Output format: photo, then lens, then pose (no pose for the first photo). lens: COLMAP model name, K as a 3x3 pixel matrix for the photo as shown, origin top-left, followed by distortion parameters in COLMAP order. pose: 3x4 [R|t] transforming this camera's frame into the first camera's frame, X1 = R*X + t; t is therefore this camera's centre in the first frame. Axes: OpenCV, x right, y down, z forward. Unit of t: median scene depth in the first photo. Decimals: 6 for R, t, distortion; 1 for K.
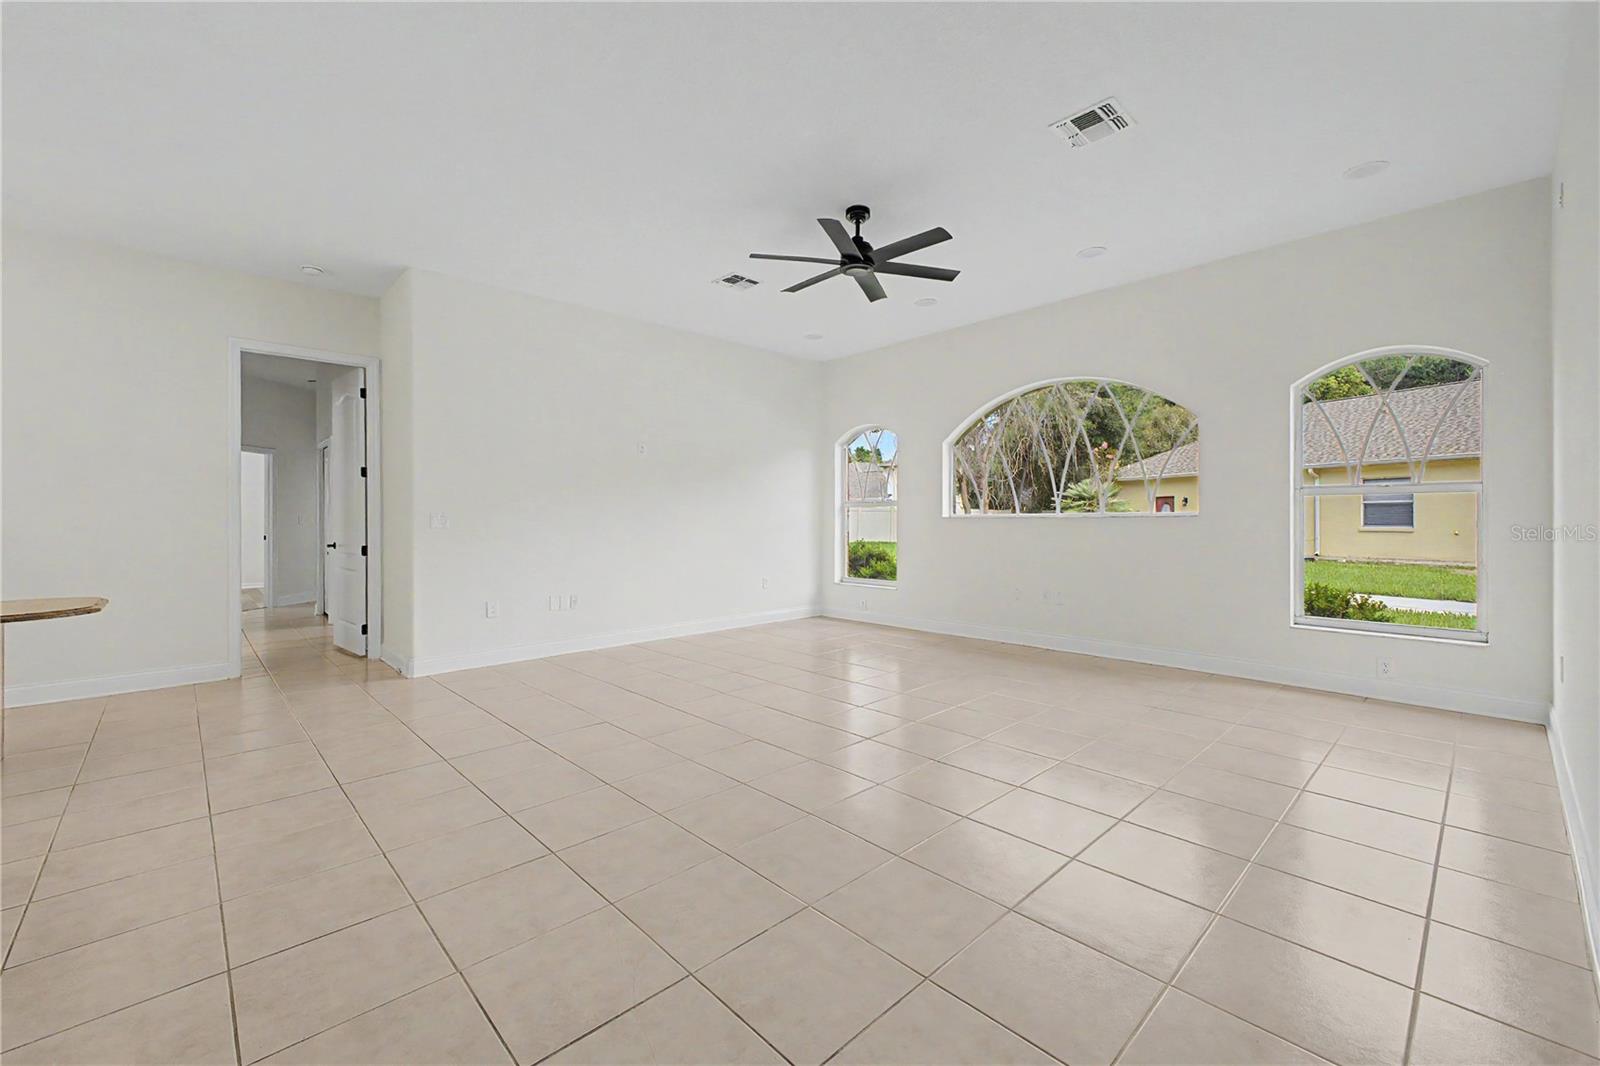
lens RADIAL K [[653.6, 0, 797.9], [0, 653.6, 526.5], [0, 0, 1]] dist [0.017397, -0.002275]
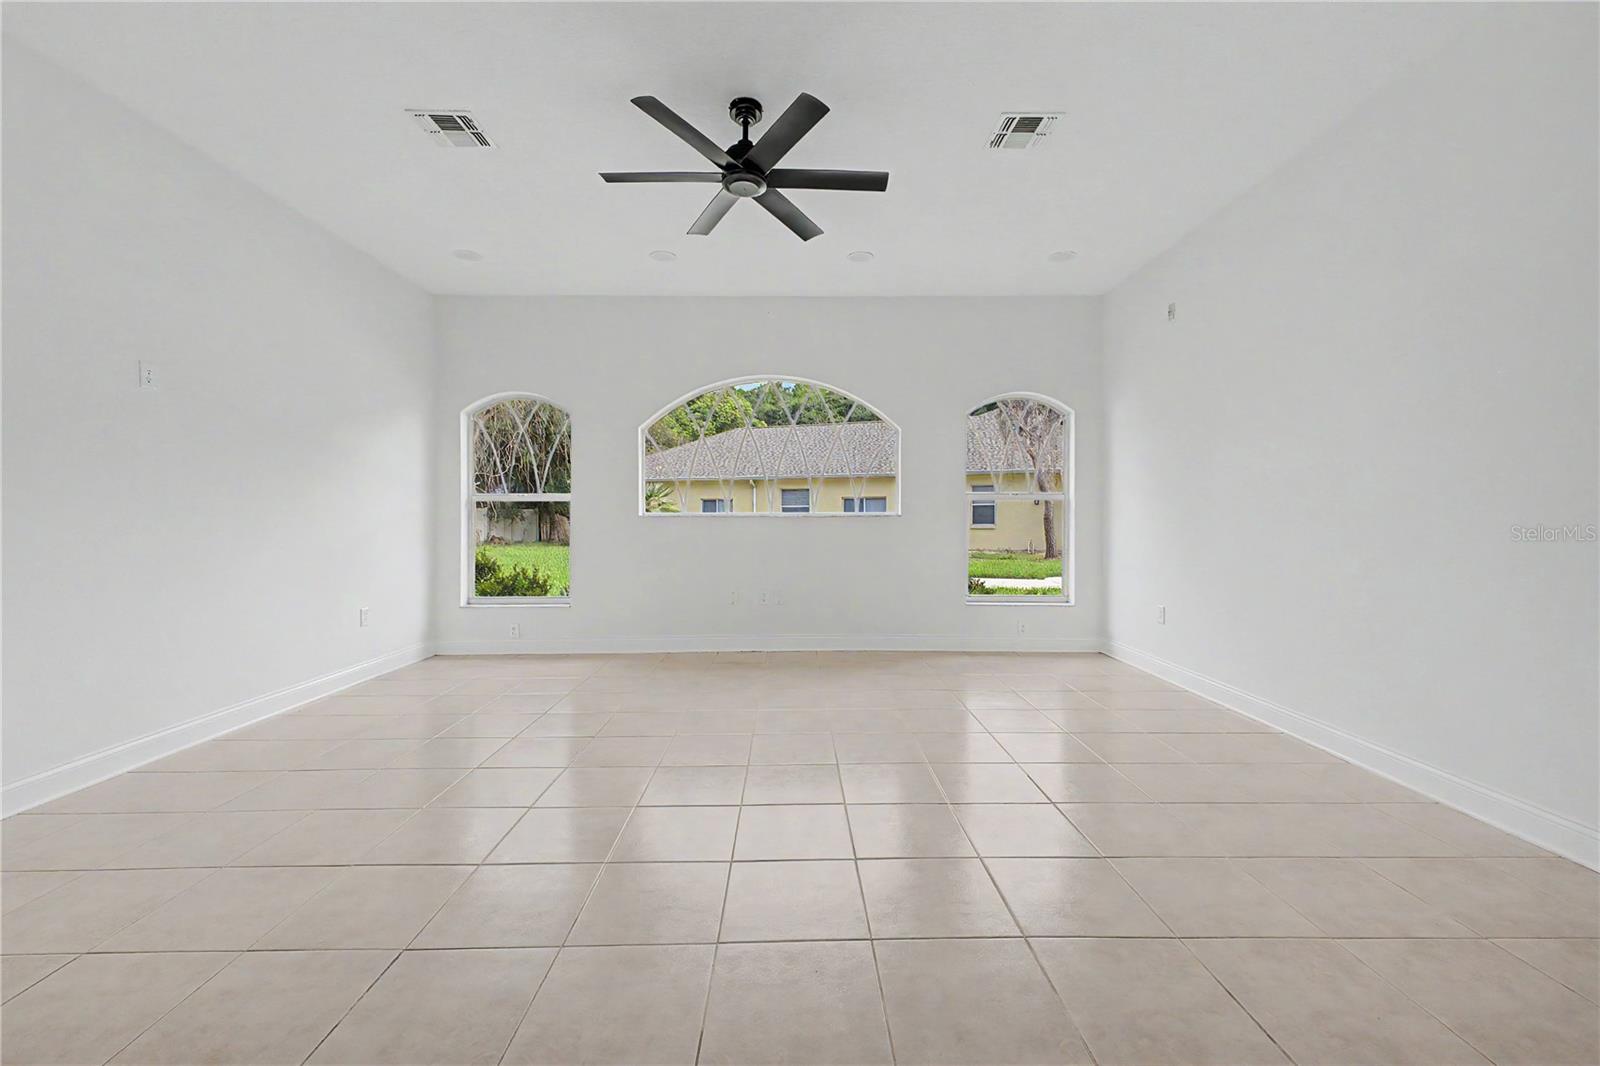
lens RADIAL K [[653.6, 0, 800.3], [0, 653.6, 524.8], [0, 0, 1]] dist [0.017397, -0.002275]
pose [[0.673843, -0.004510, 0.738861, -0.255196], [0.006510, 0.999979, 0.000167, -0.000881], [-0.738846, 0.004697, 0.673858, 0.267375]]
